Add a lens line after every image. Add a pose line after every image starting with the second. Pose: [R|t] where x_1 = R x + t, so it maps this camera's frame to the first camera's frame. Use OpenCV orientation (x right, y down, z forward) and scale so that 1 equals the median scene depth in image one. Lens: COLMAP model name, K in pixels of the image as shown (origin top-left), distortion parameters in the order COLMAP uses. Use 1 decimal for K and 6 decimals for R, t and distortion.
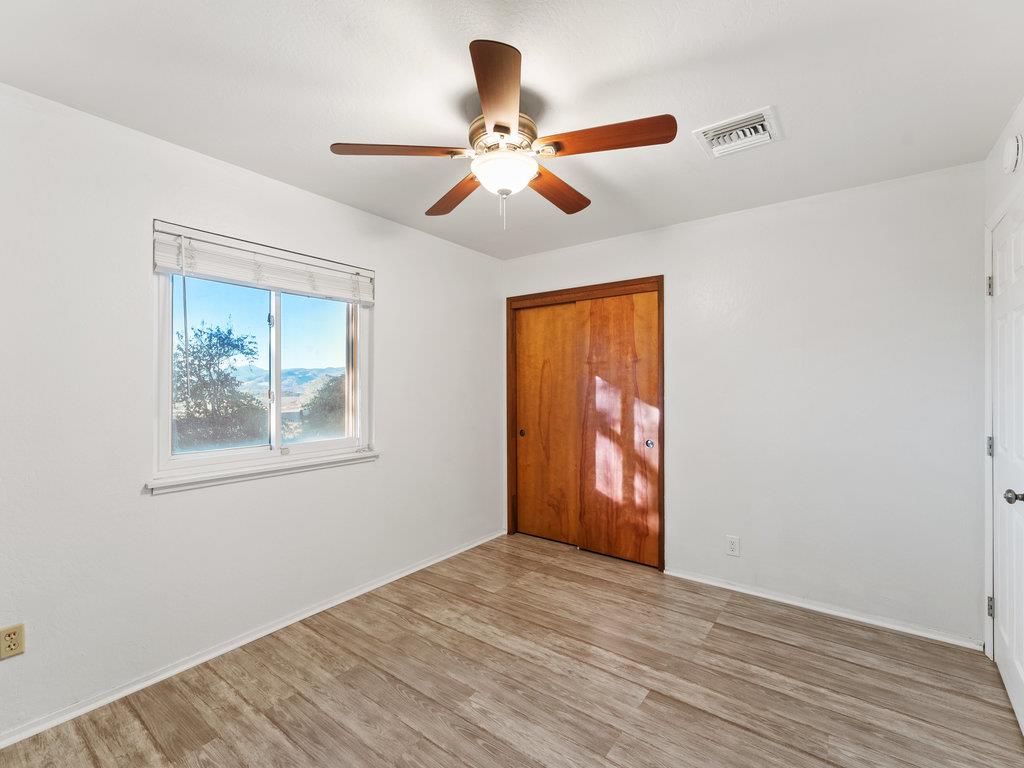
lens RADIAL K [[460.7, 0, 511.3], [0, 460.7, 386.0], [0, 0, 1]] dist [0.000539, 0.000006]
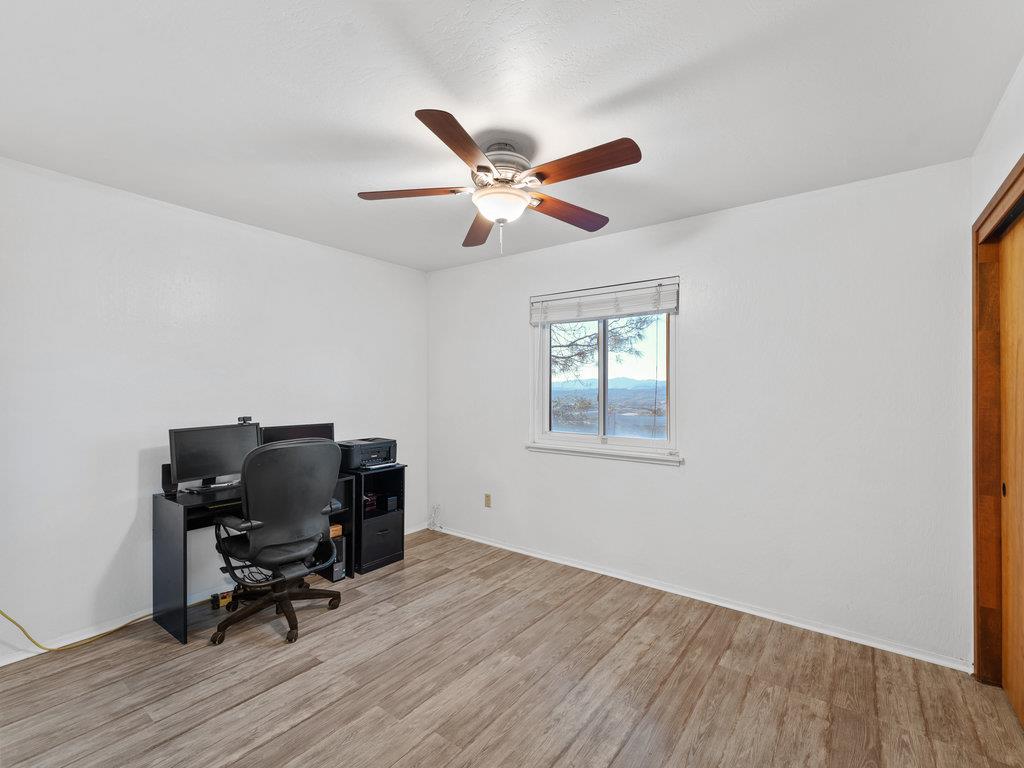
lens RADIAL K [[460.7, 0, 511.3], [0, 460.7, 386.0], [0, 0, 1]] dist [0.000539, 0.000006]
pose [[-0.003091, -0.006478, -0.999974, 0.843103], [-0.006349, 0.999959, -0.006458, -0.002364], [0.999975, 0.006329, -0.003132, 0.768695]]
